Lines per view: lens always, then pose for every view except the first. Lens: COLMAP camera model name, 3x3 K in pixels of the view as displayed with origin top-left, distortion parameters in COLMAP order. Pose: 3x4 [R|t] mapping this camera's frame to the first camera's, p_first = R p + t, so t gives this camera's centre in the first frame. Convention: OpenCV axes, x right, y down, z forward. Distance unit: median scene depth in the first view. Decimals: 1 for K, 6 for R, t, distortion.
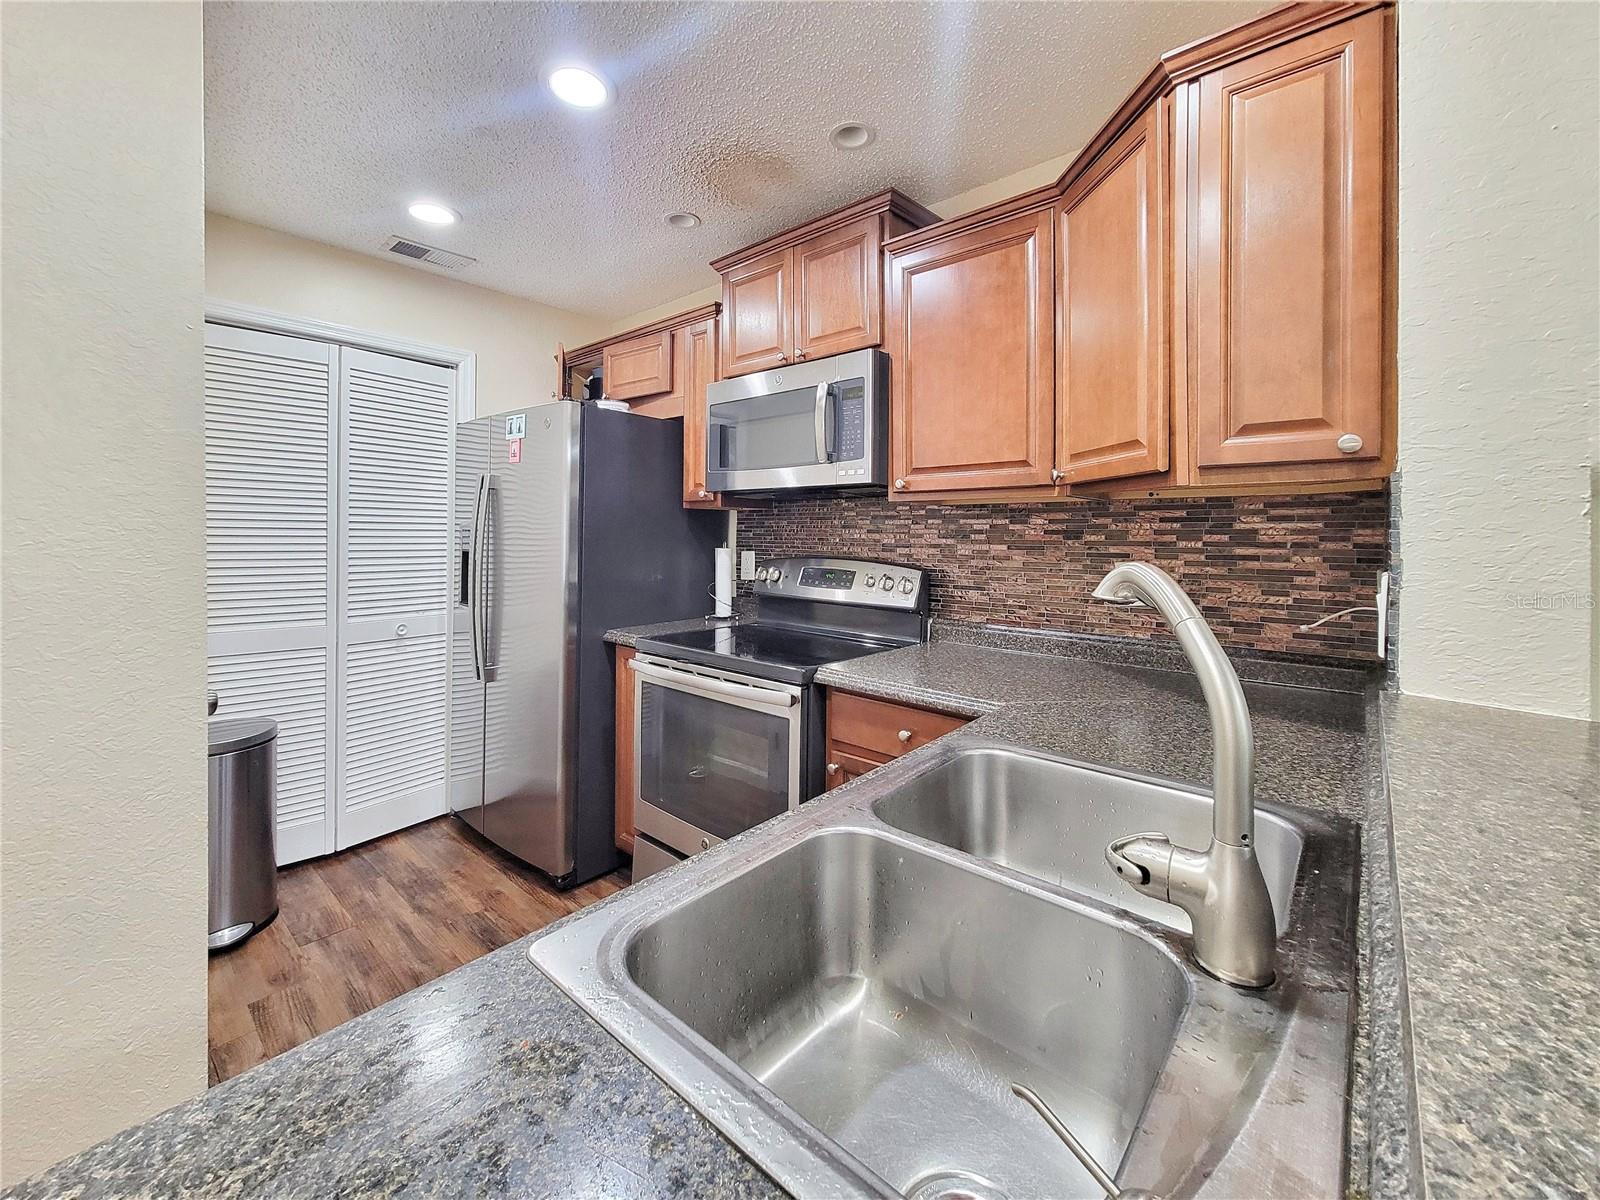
lens RADIAL K [[653.1, 0, 805.4], [0, 653.1, 532.2], [0, 0, 1]] dist [-0.000535, 0.000276]
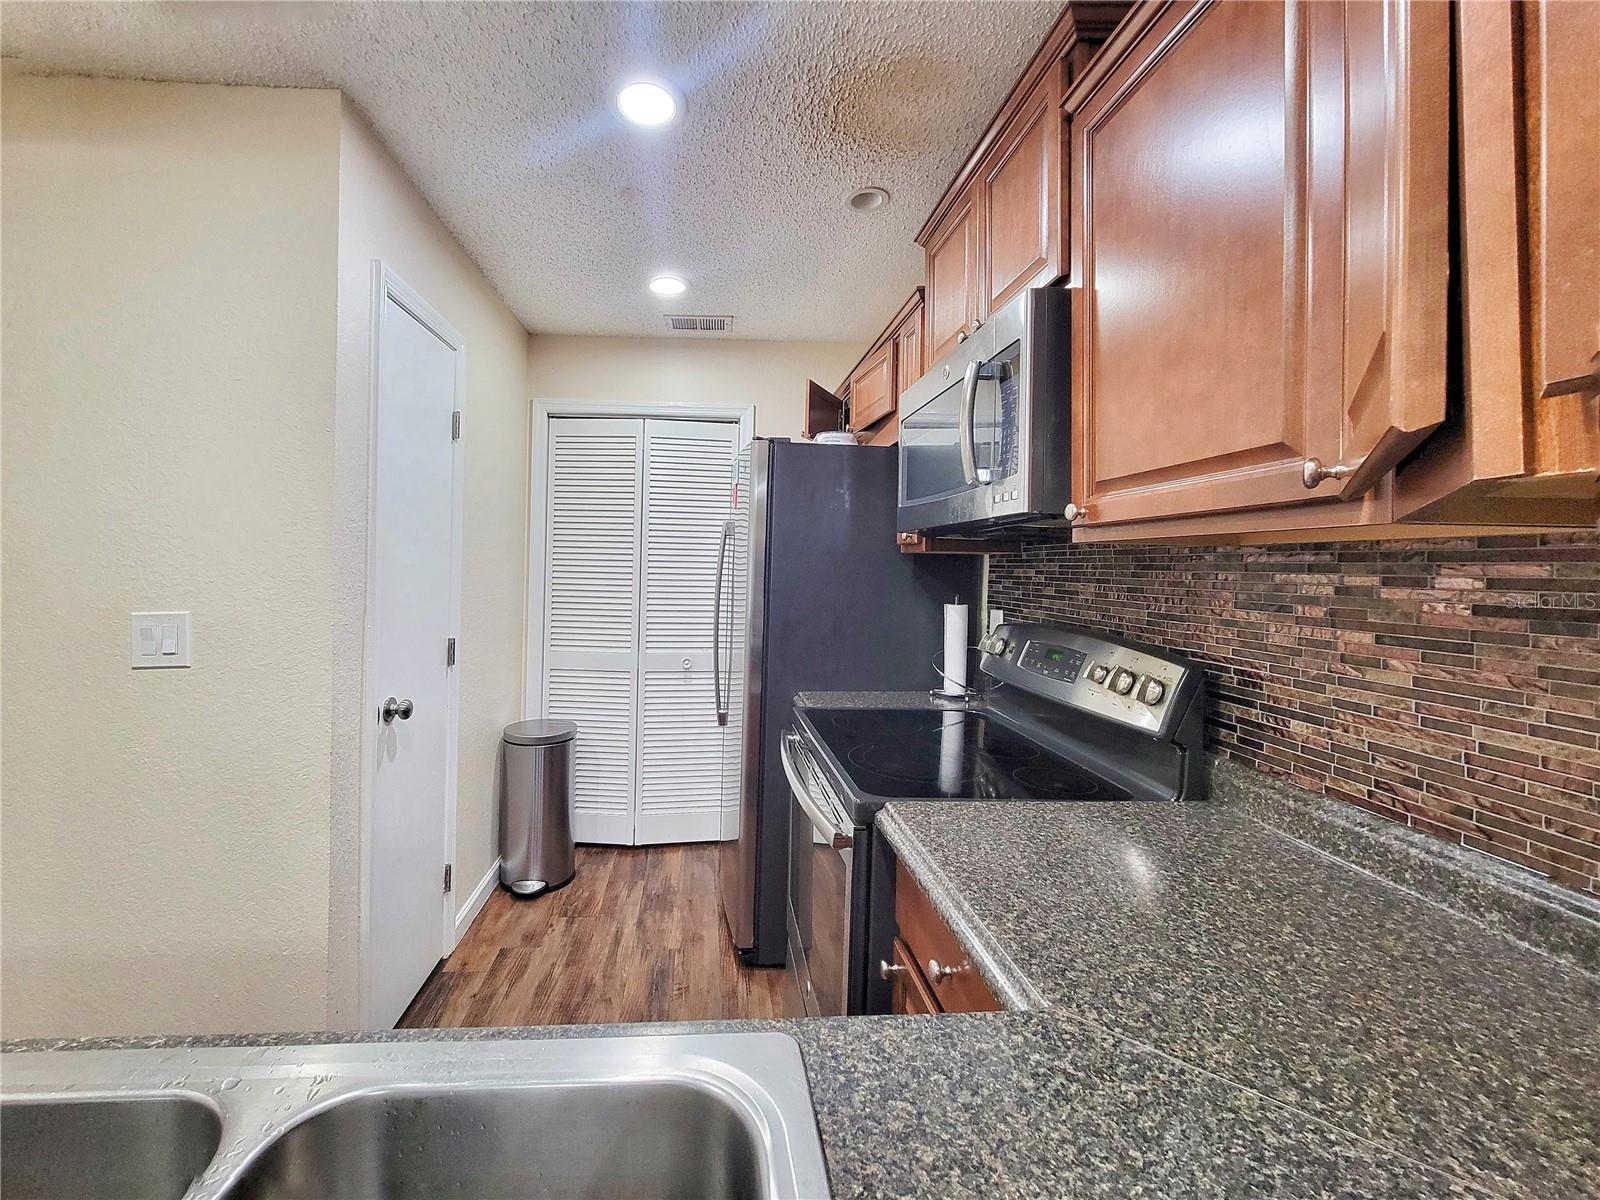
lens RADIAL K [[653.1, 0, 734.0], [0, 653.1, 560.1], [0, 0, 1]] dist [-0.000535, 0.000276]
pose [[0.692847, -0.000701, -0.721085, 0.304473], [-0.011640, 0.999858, -0.012155, -0.018715], [0.720991, 0.016815, 0.692740, 0.346510]]
